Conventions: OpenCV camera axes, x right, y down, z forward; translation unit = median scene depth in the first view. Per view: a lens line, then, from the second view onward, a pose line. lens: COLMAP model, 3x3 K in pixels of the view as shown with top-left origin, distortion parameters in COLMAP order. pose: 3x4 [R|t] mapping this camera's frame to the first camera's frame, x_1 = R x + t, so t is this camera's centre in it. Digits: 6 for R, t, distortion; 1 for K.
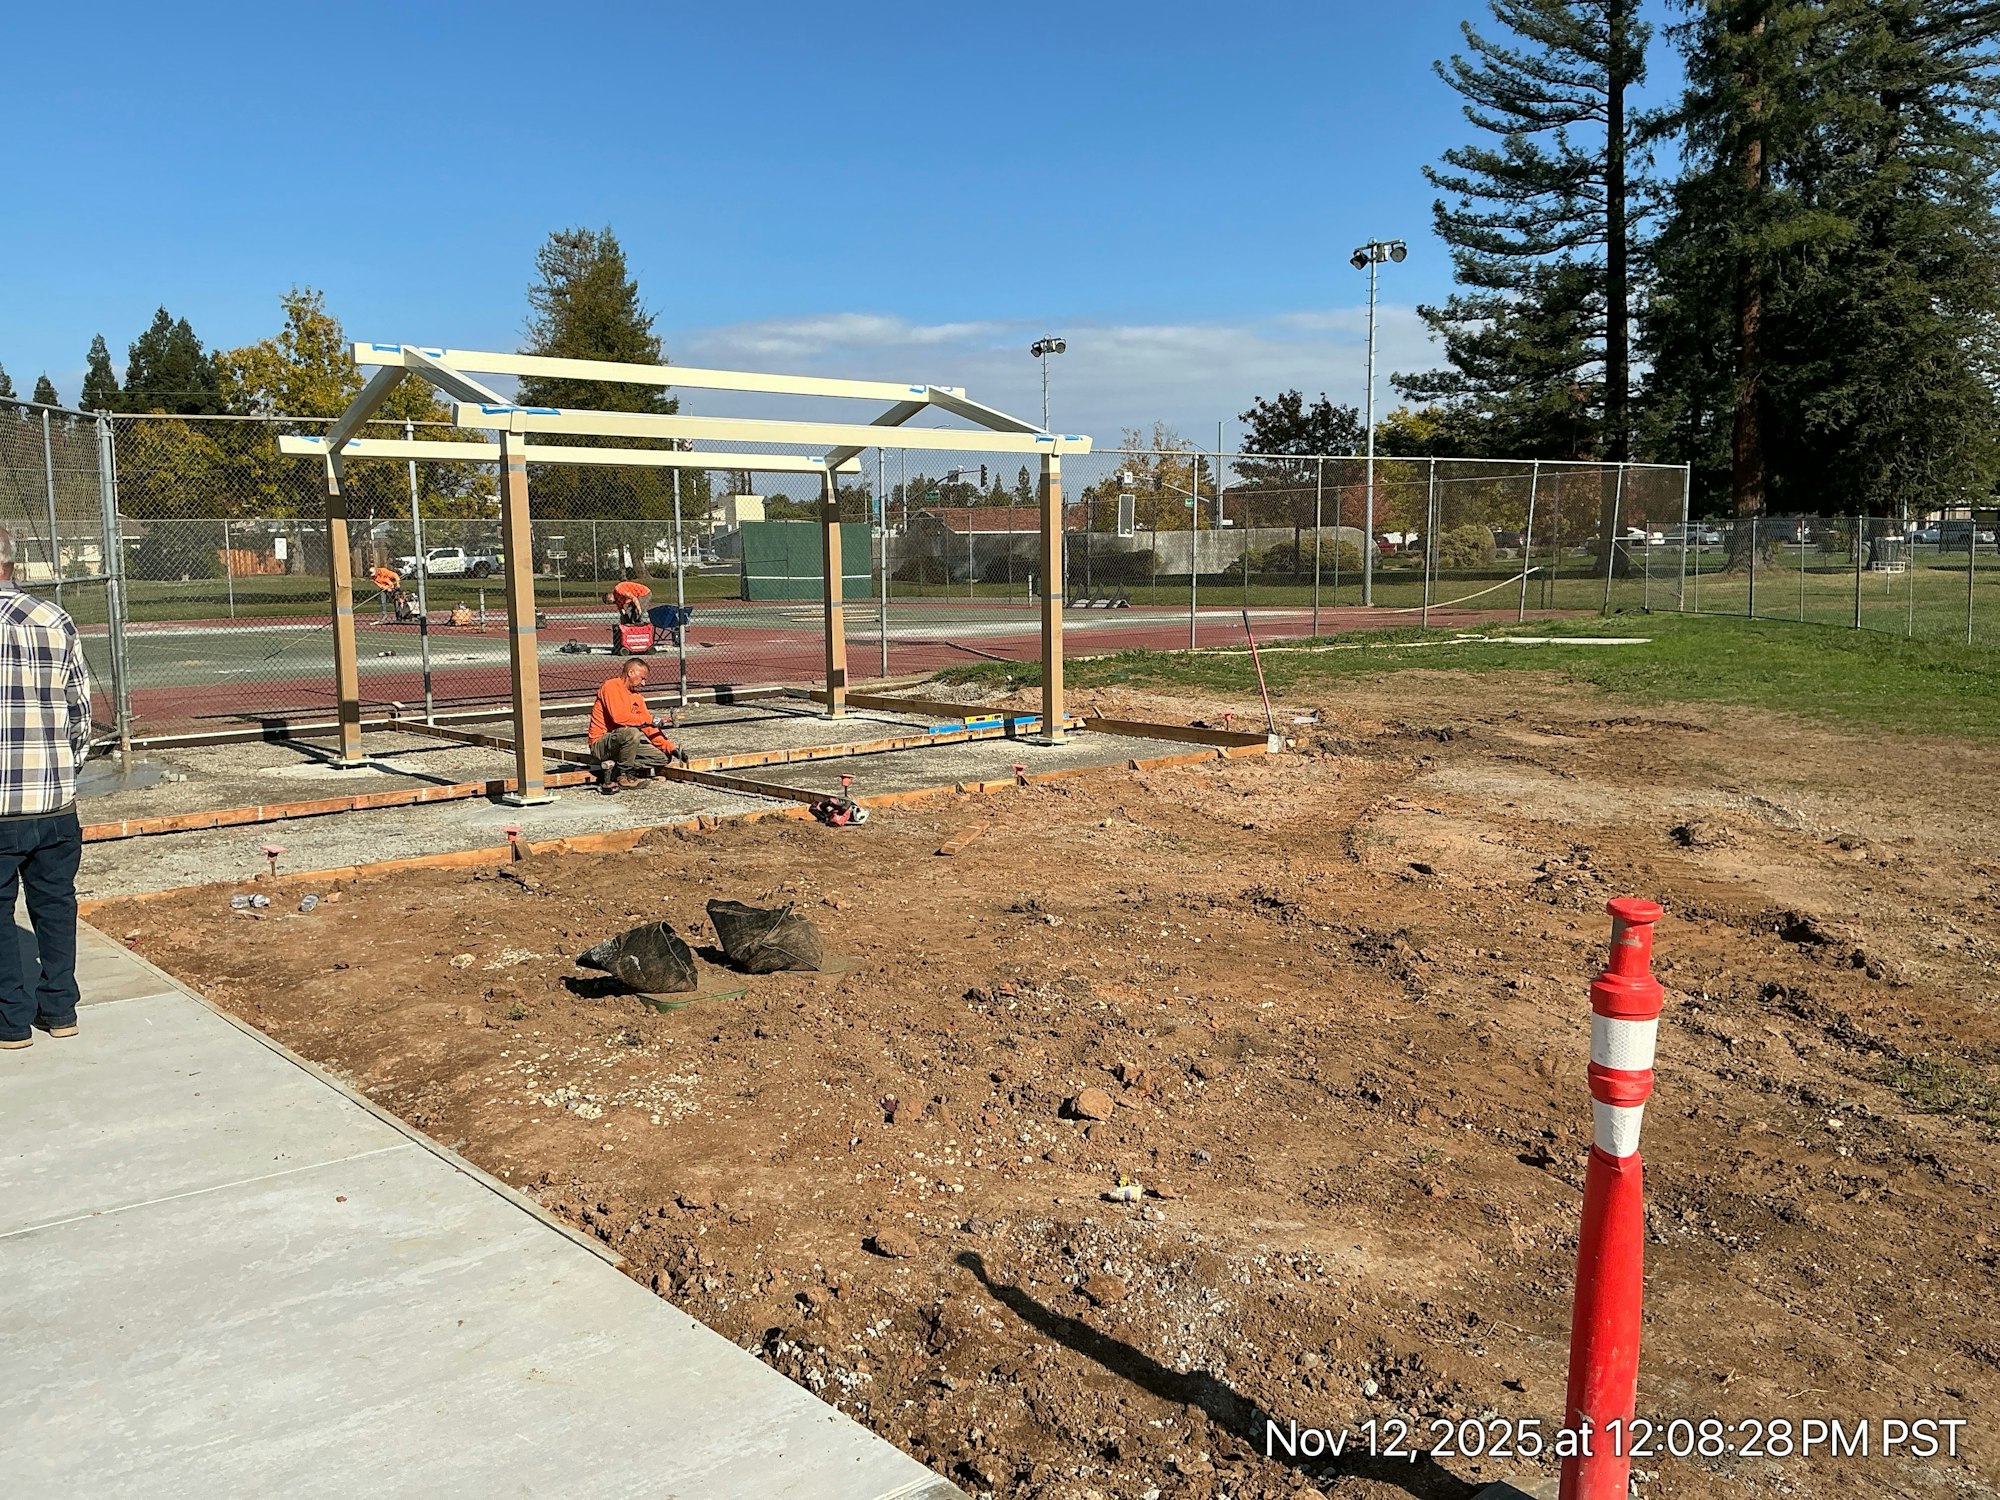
lens RADIAL K [[1684.9, 0, 980.9], [0, 1684.9, 750.7], [0, 0, 1]] dist [0.029391, -0.099650]
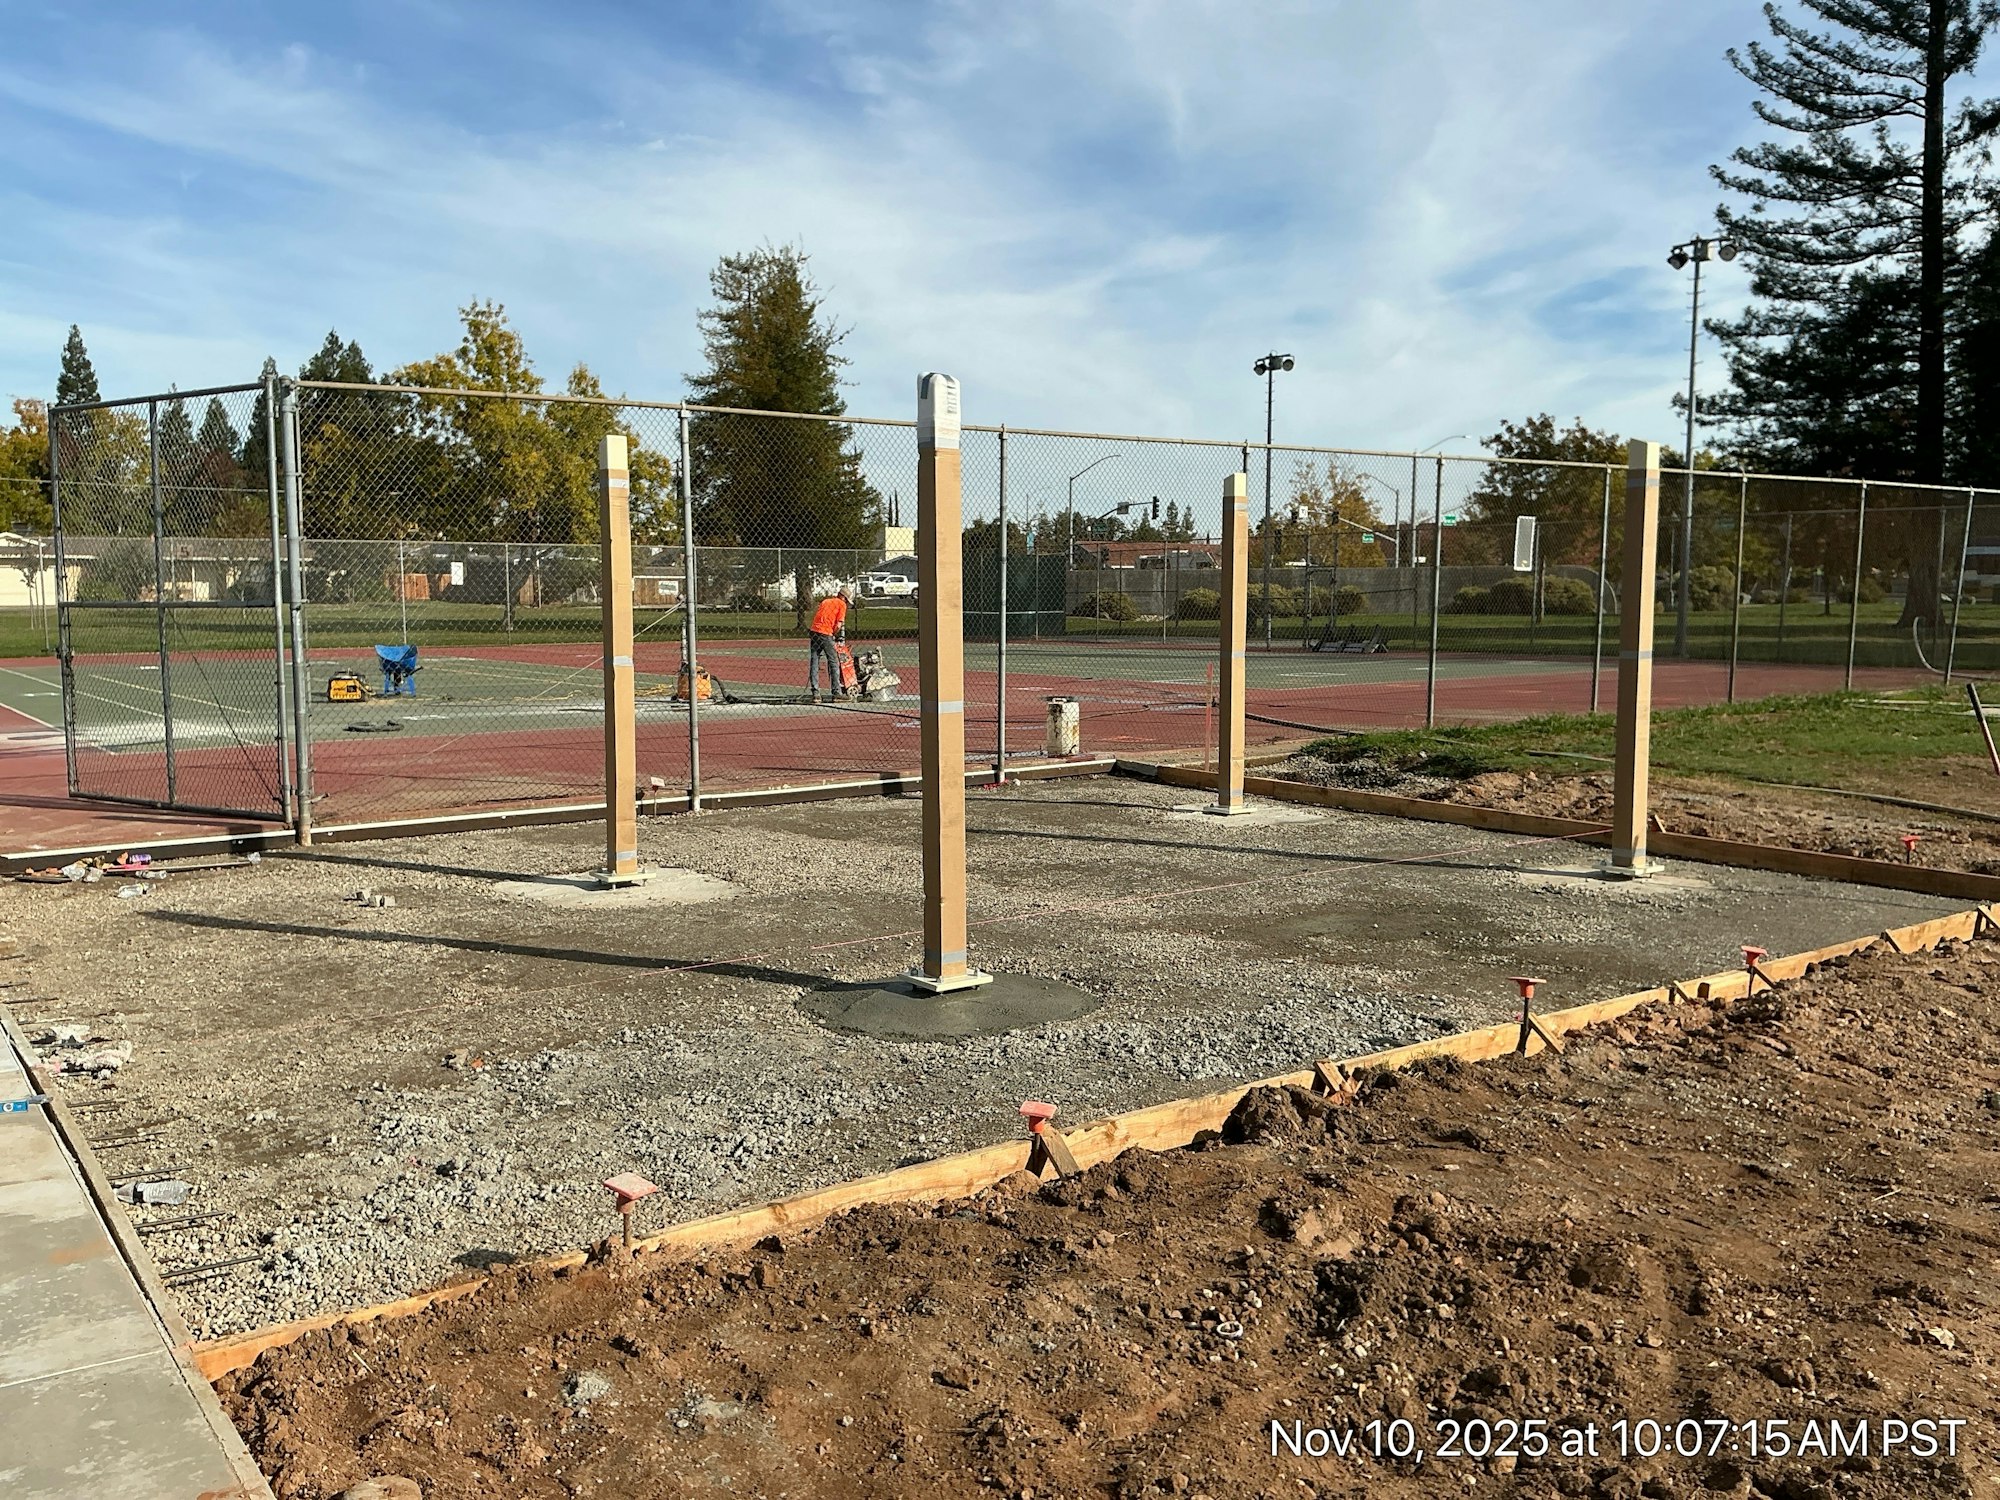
lens RADIAL K [[1684.9, 0, 994.1], [0, 1684.9, 751.2], [0, 0, 1]] dist [0.029391, -0.099650]
pose [[0.997244, 0.021084, -0.071137, -0.047790], [-0.022468, 0.999572, -0.018714, -0.010227], [0.070712, 0.020261, 0.997291, 0.087664]]
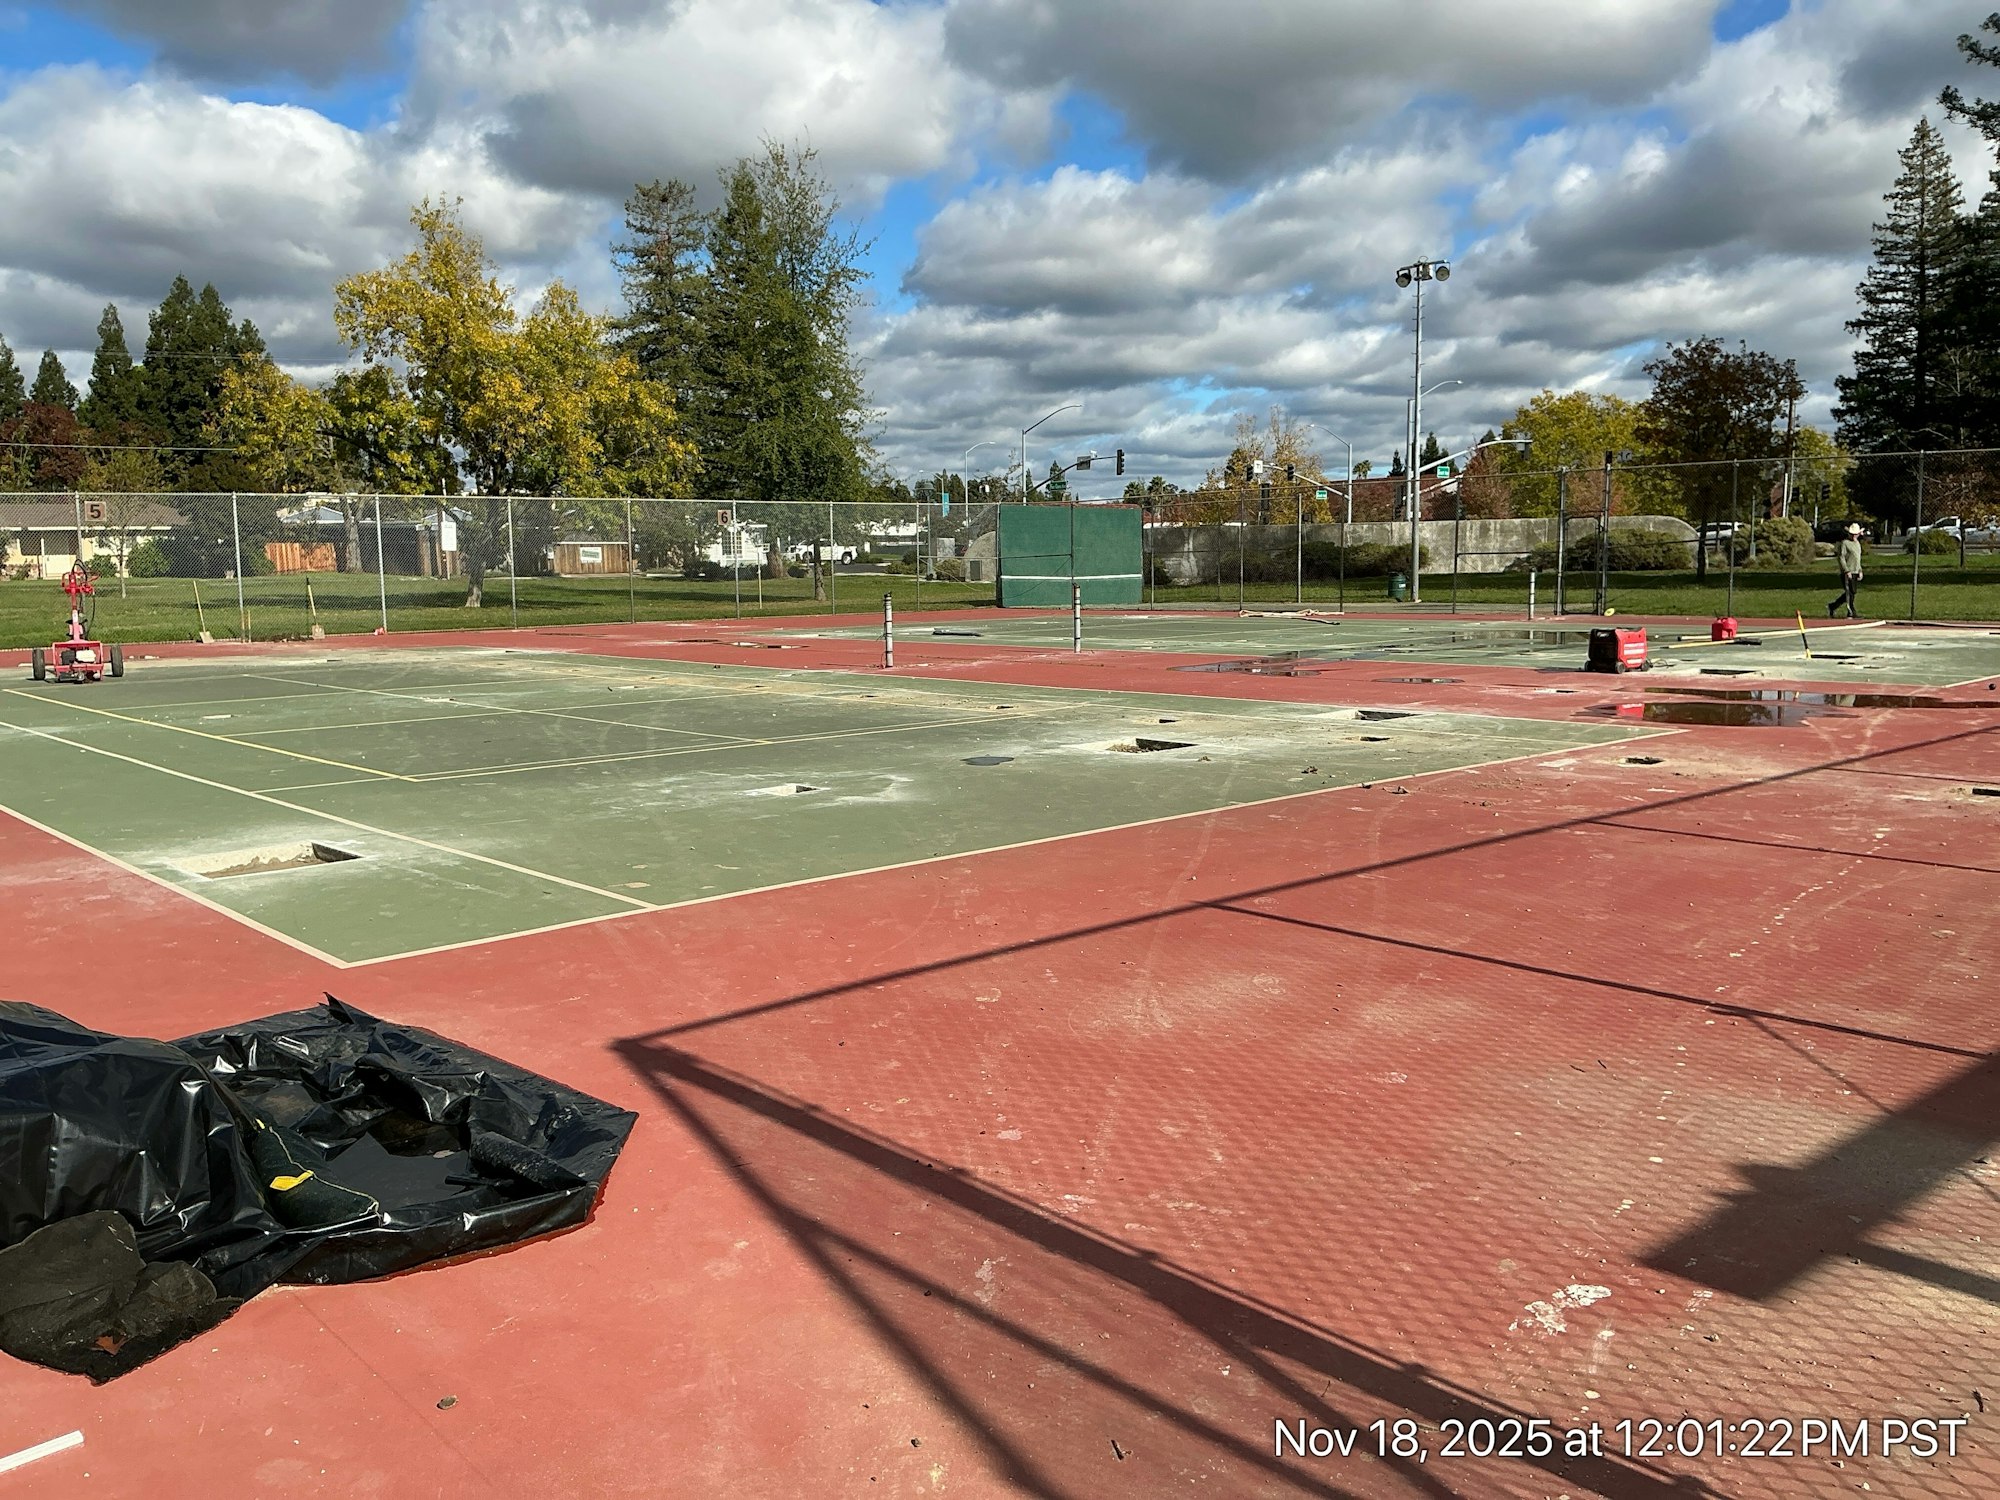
lens RADIAL K [[1684.9, 0, 1010.6], [0, 1684.9, 766.7], [0, 0, 1]] dist [0.029391, -0.099650]
pose [[0.999808, -0.001242, 0.019557, -0.179558], [0.001038, 0.999945, 0.010440, -0.027649], [-0.019569, -0.010418, 0.999754, 0.263078]]
